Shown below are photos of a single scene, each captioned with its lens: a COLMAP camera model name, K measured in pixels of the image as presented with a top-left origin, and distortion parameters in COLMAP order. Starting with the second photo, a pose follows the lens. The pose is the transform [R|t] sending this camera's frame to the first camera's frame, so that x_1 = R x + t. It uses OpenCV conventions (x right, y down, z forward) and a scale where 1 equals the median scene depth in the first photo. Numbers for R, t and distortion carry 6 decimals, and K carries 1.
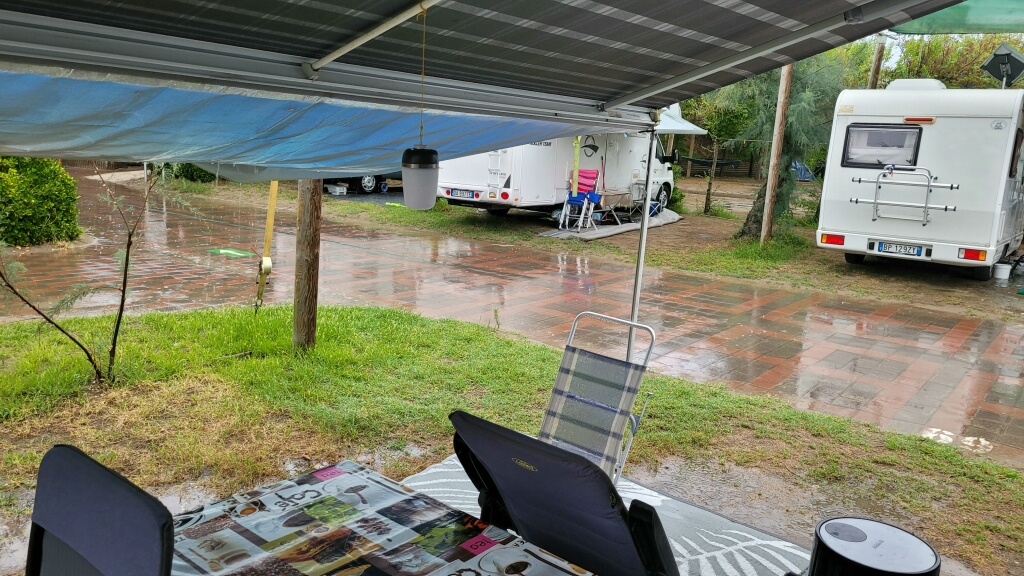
lens RADIAL K [[756.9, 0, 512.5], [0, 756.9, 289.7], [0, 0, 1]] dist [0.002637, -0.000282]
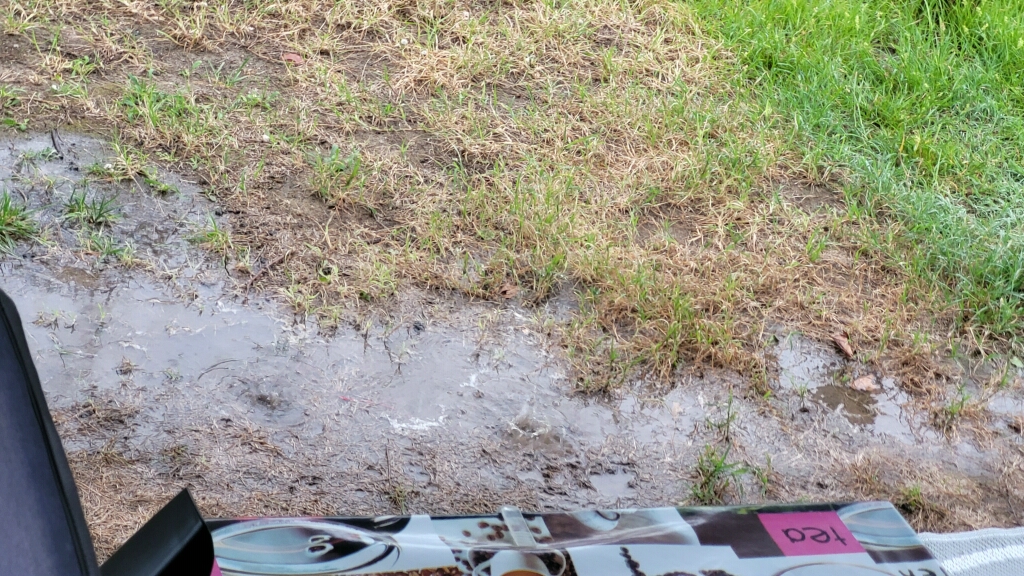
lens RADIAL K [[2206.9, 0, 511.1], [0, 2206.9, 286.9], [0, 0, 1]] dist [0.042752, 0.000000]
pose [[0.853276, 0.316080, -0.414746, -0.004627], [-0.214016, 0.937554, 0.274208, -0.032308], [0.475518, -0.145213, 0.867638, 0.094702]]
